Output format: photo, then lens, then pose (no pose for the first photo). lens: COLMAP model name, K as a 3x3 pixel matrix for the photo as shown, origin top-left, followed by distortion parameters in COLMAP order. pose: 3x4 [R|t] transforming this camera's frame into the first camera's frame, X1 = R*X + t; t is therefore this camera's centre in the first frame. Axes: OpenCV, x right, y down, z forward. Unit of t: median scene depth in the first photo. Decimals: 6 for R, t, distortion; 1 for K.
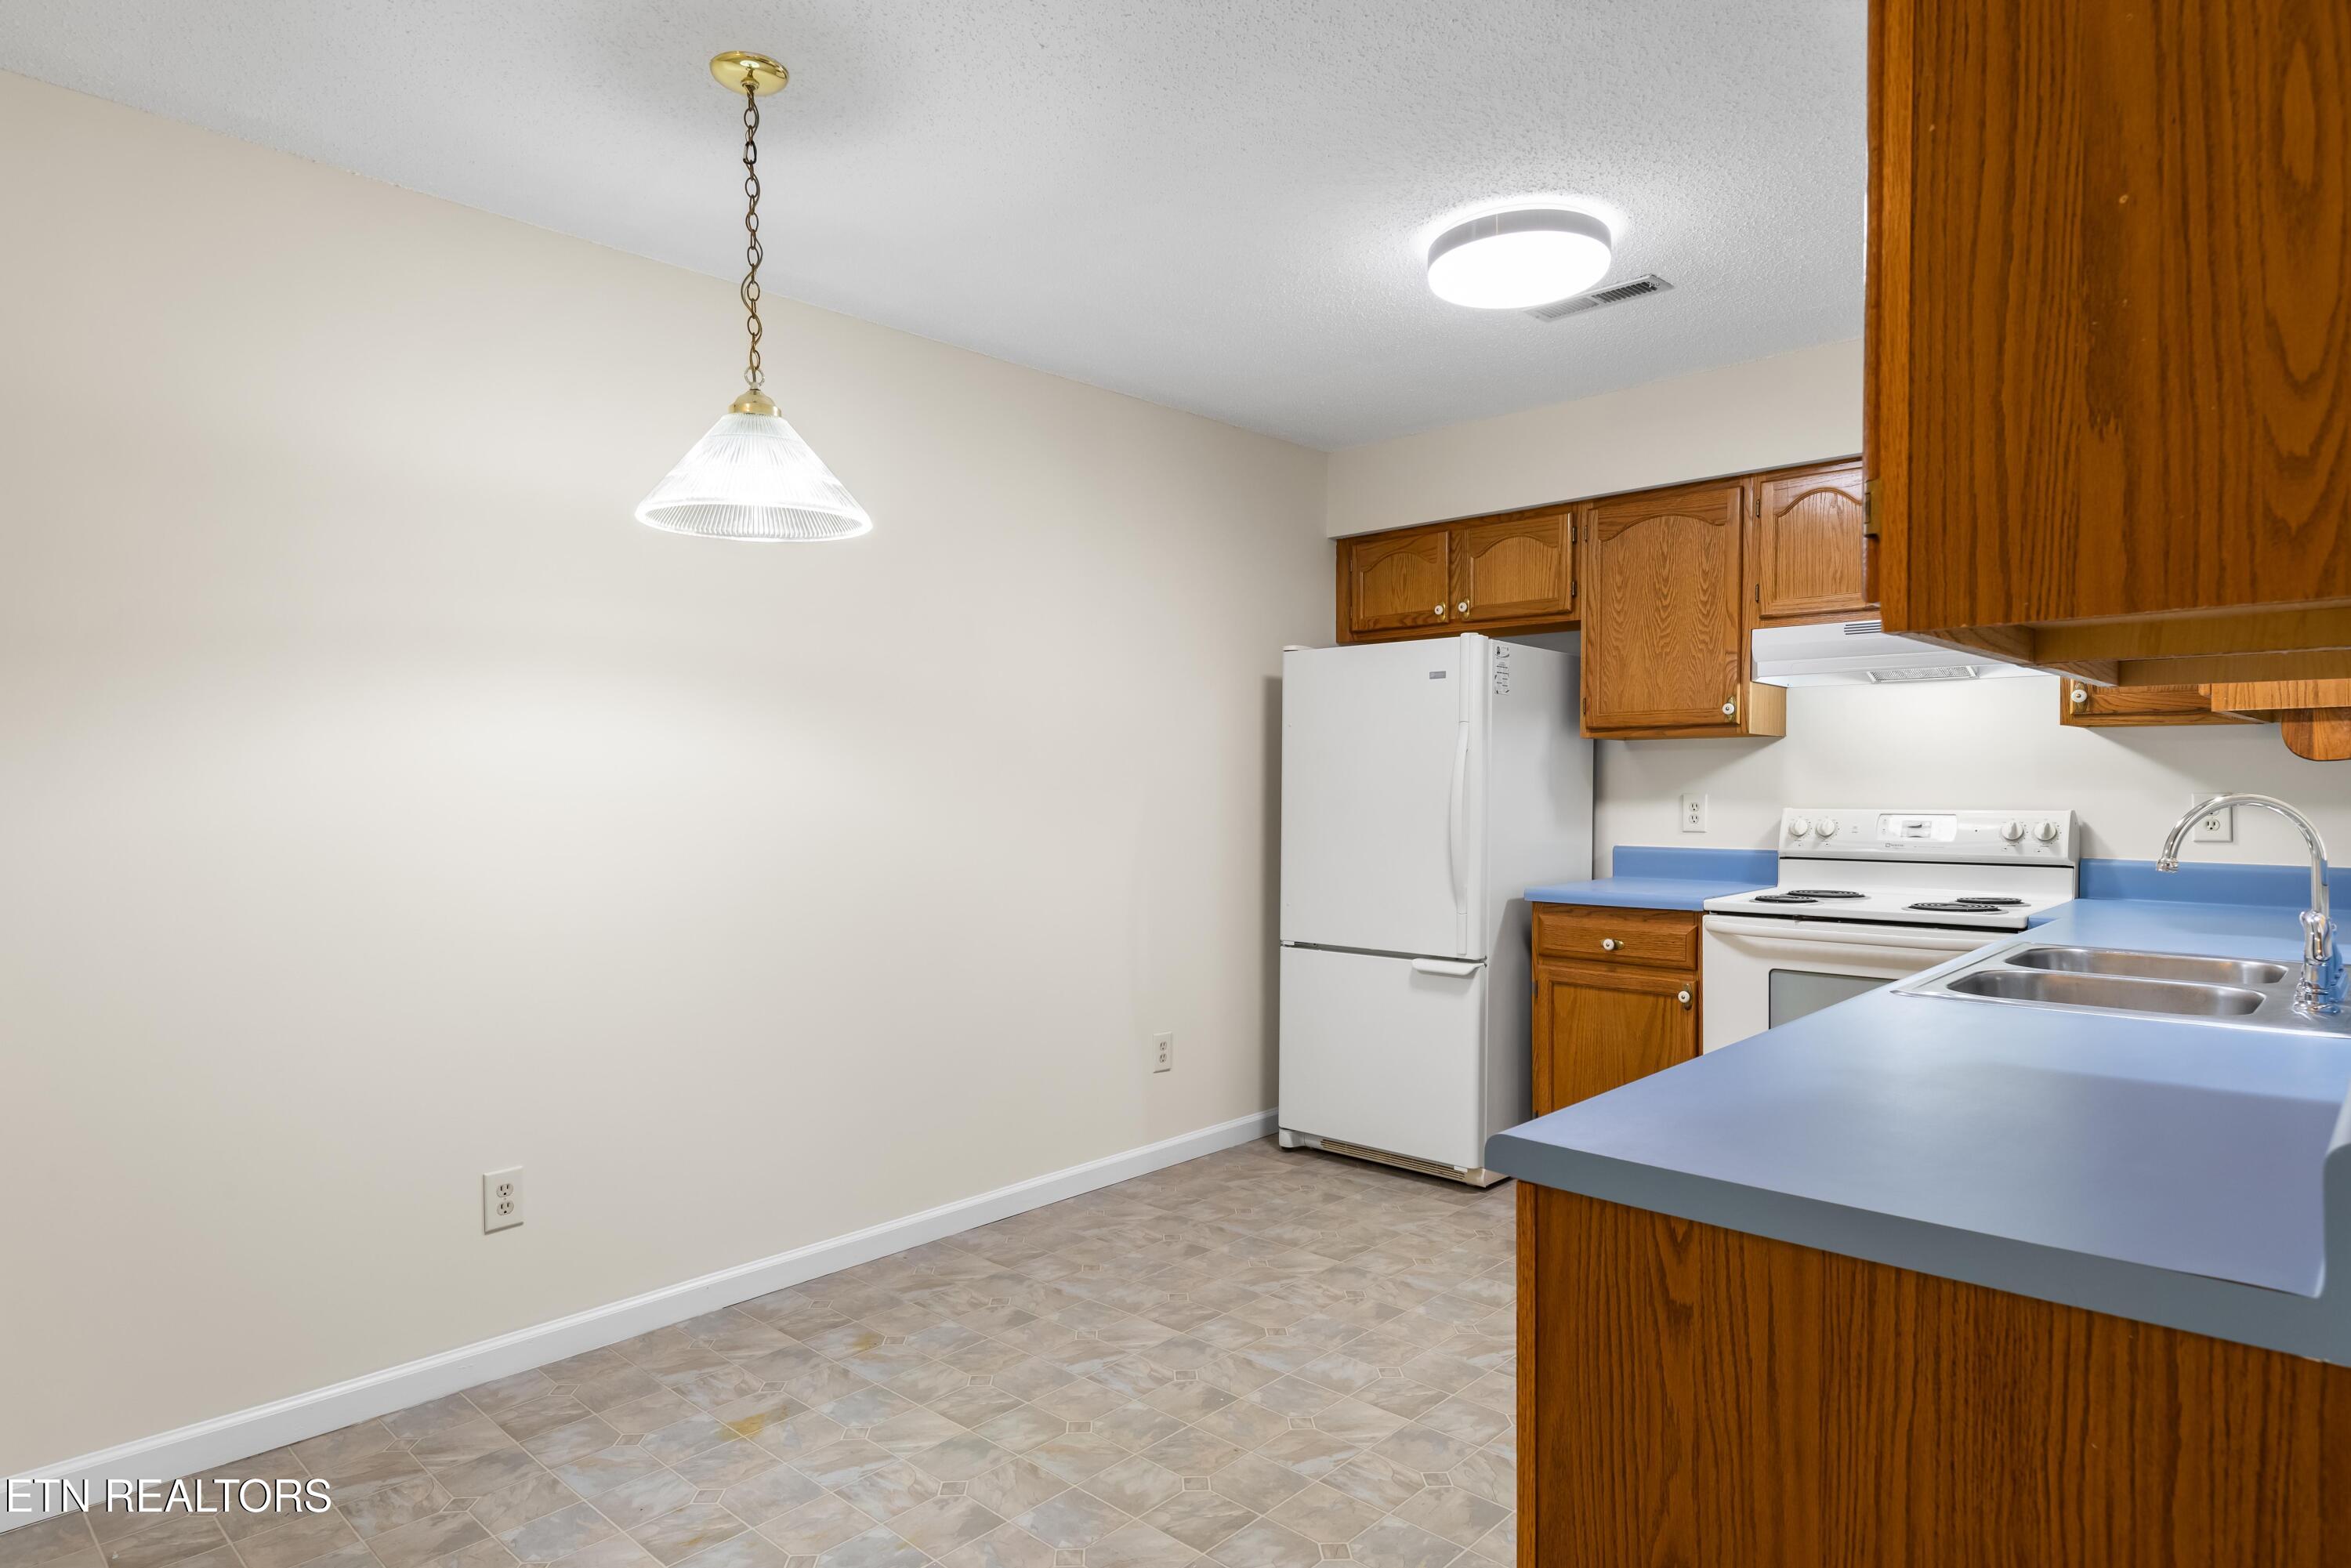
lens RADIAL K [[1333.8, 0, 1163.5], [0, 1333.8, 812.8], [0, 0, 1]] dist [0.006035, 0.002274]
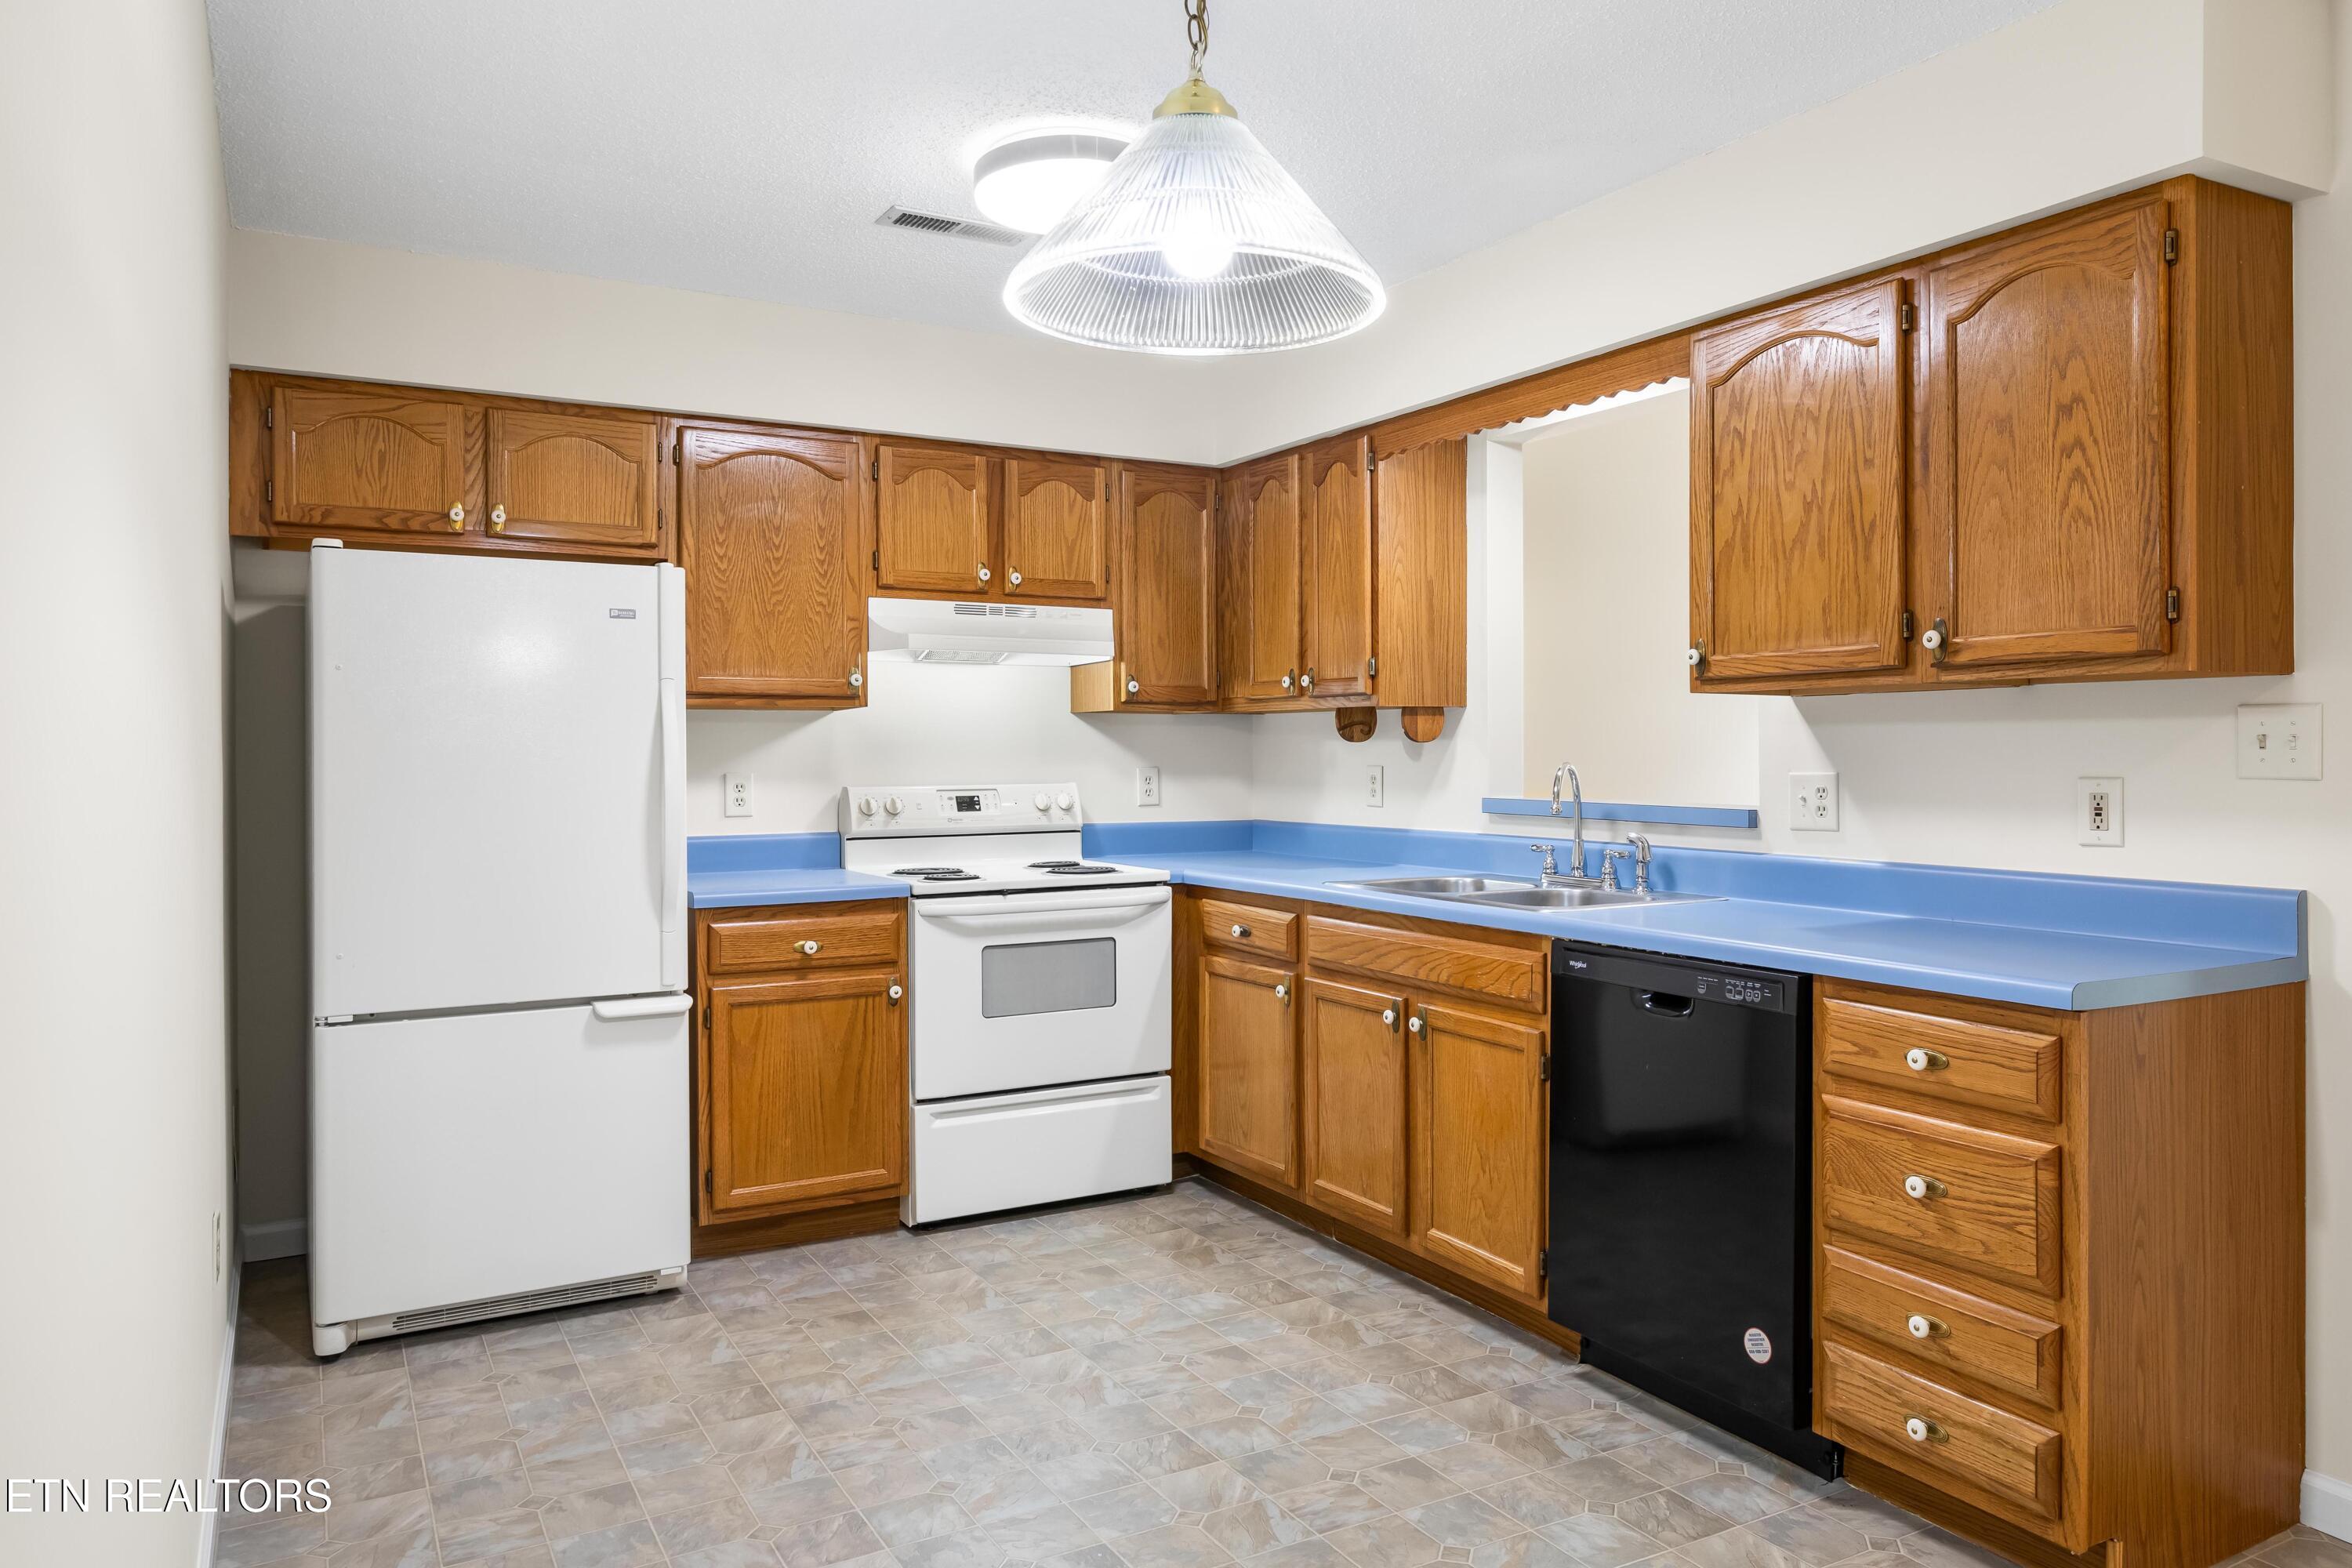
lens RADIAL K [[1575.2, 0, 1184.6], [0, 1575.2, 759.4], [0, 0, 1]] dist [0.005385, 0.002018]
pose [[0.291506, 0.002089, 0.956567, -0.679797], [0.026148, 0.999607, -0.010151, -0.006661], [-0.956212, 0.027971, 0.291336, 0.566159]]
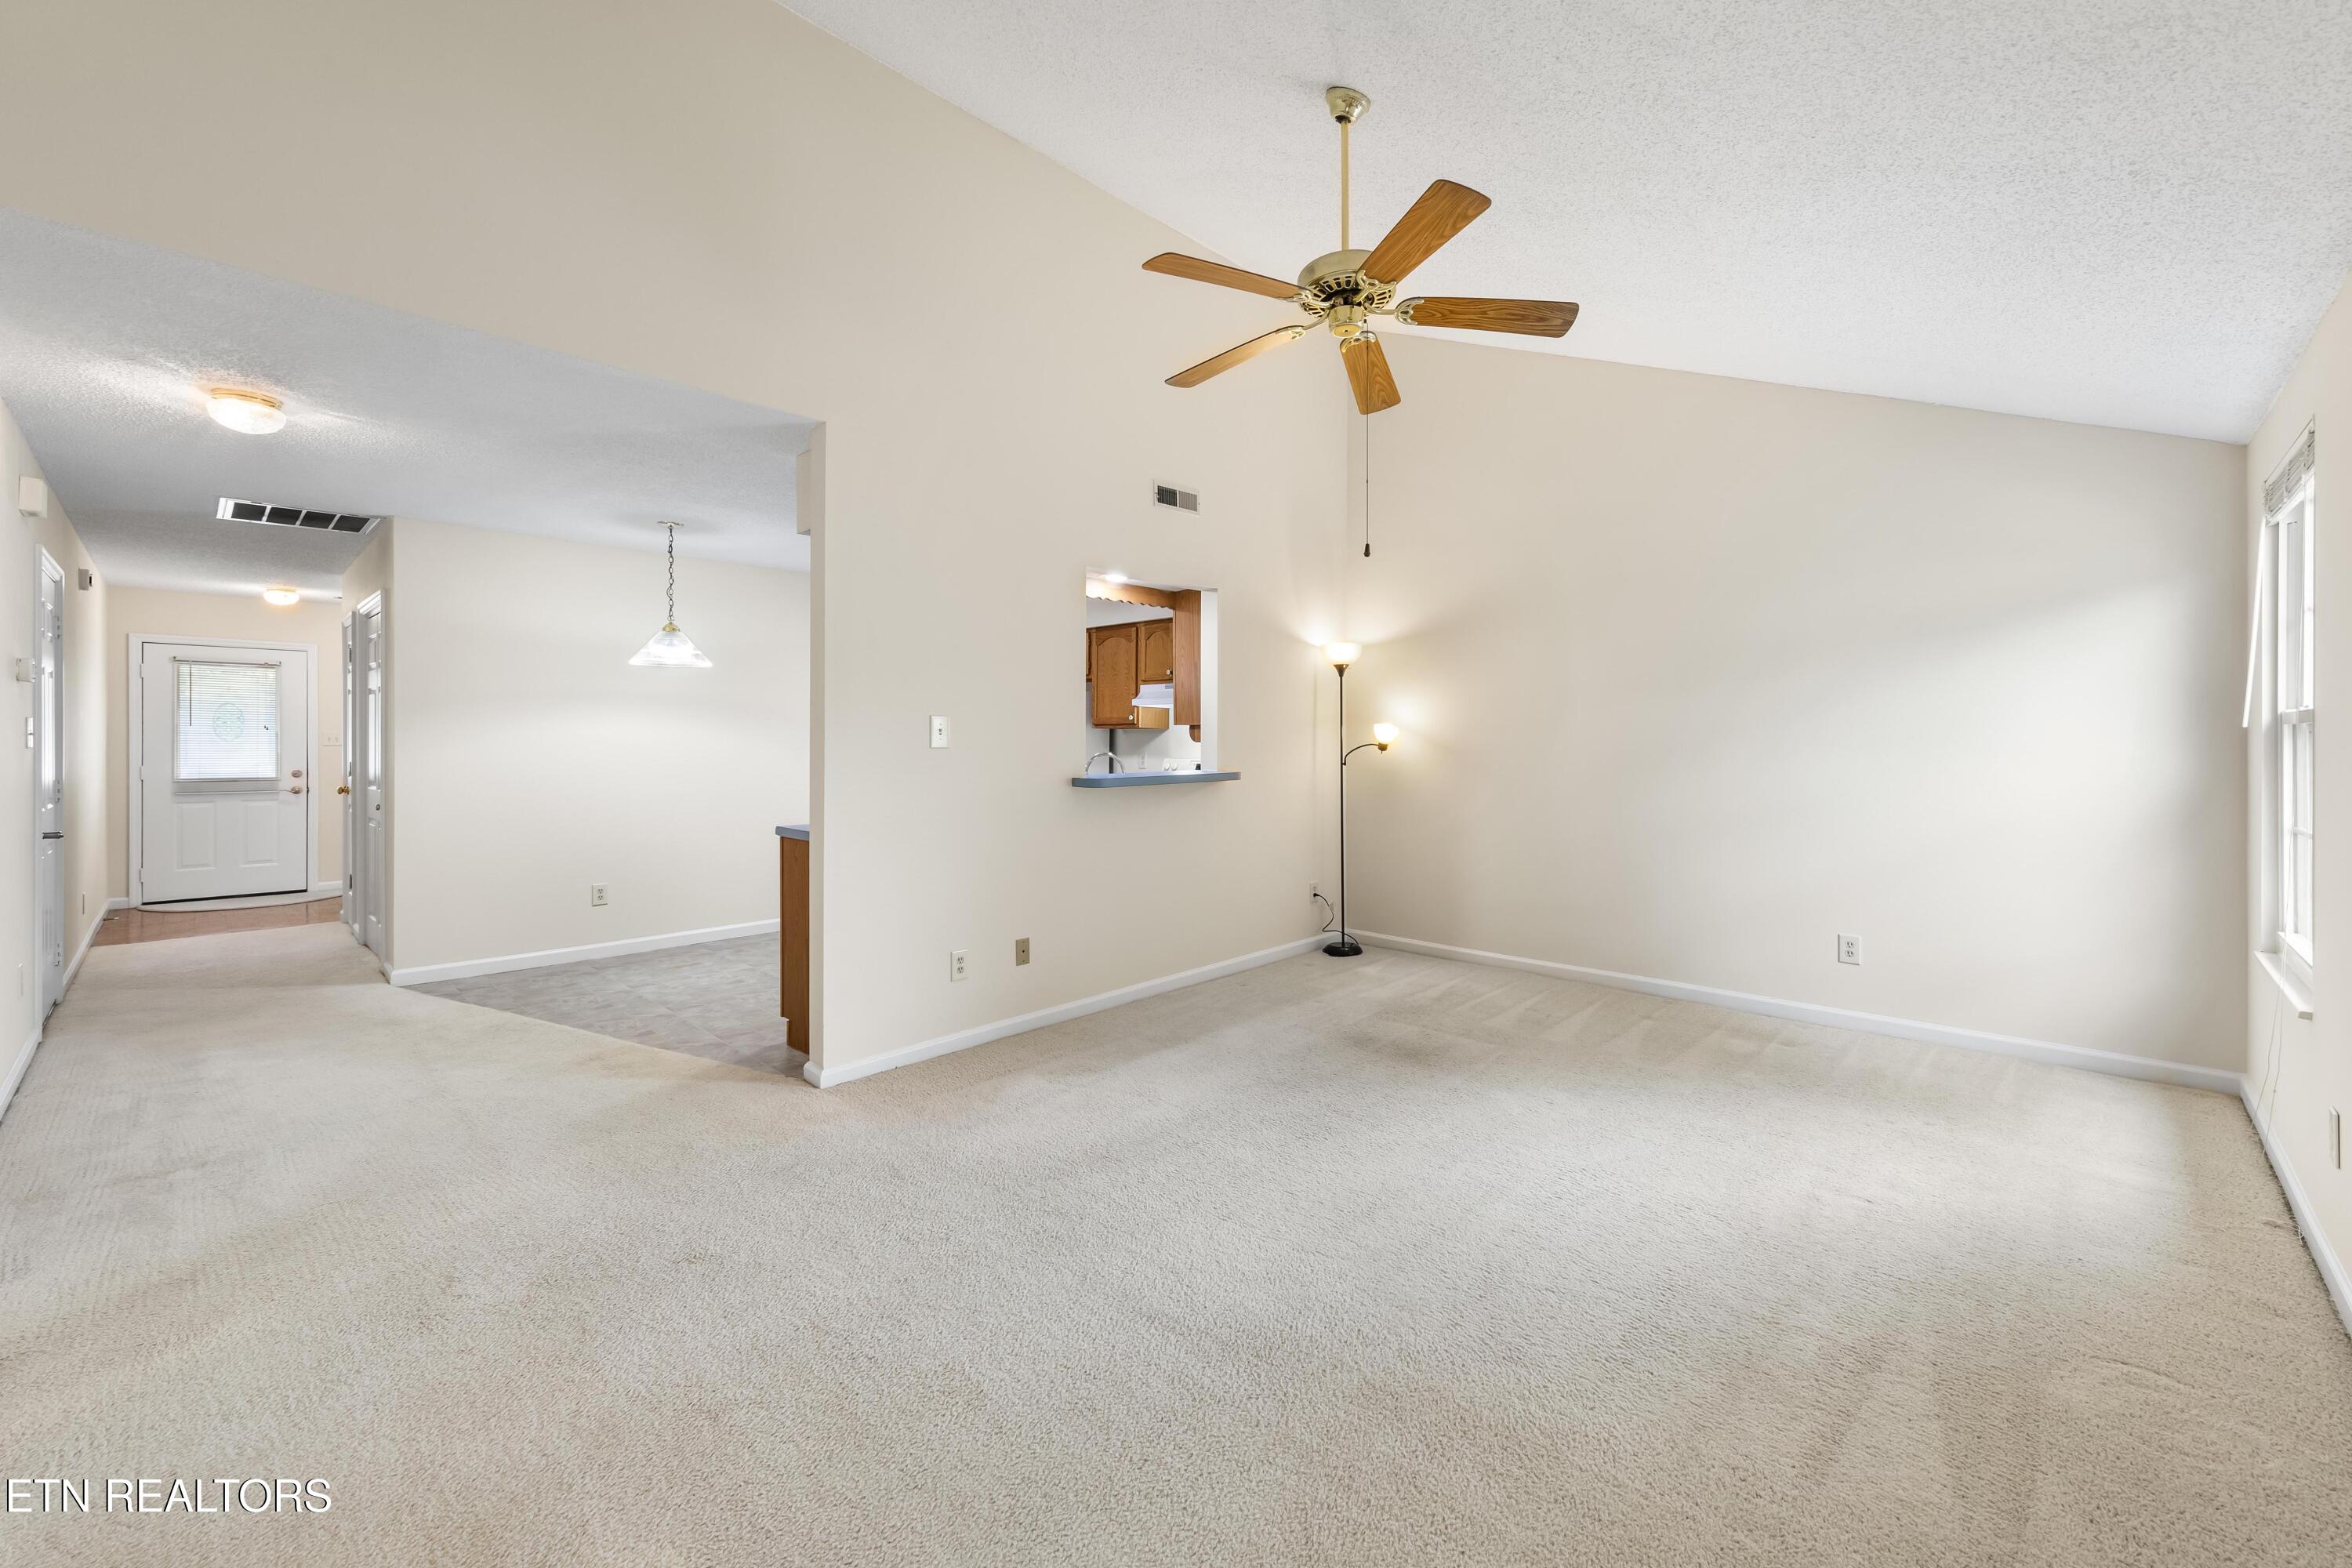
lens RADIAL K [[934.5, 0, 1189.0], [0, 934.5, 741.9], [0, 0, 1]] dist [0.018022, -0.000992]
pose [[0.999967, 0.006378, -0.004987, 0.656705], [-0.006500, 0.999674, -0.024694, 0.009254], [0.004828, 0.024726, 0.999683, -0.854654]]
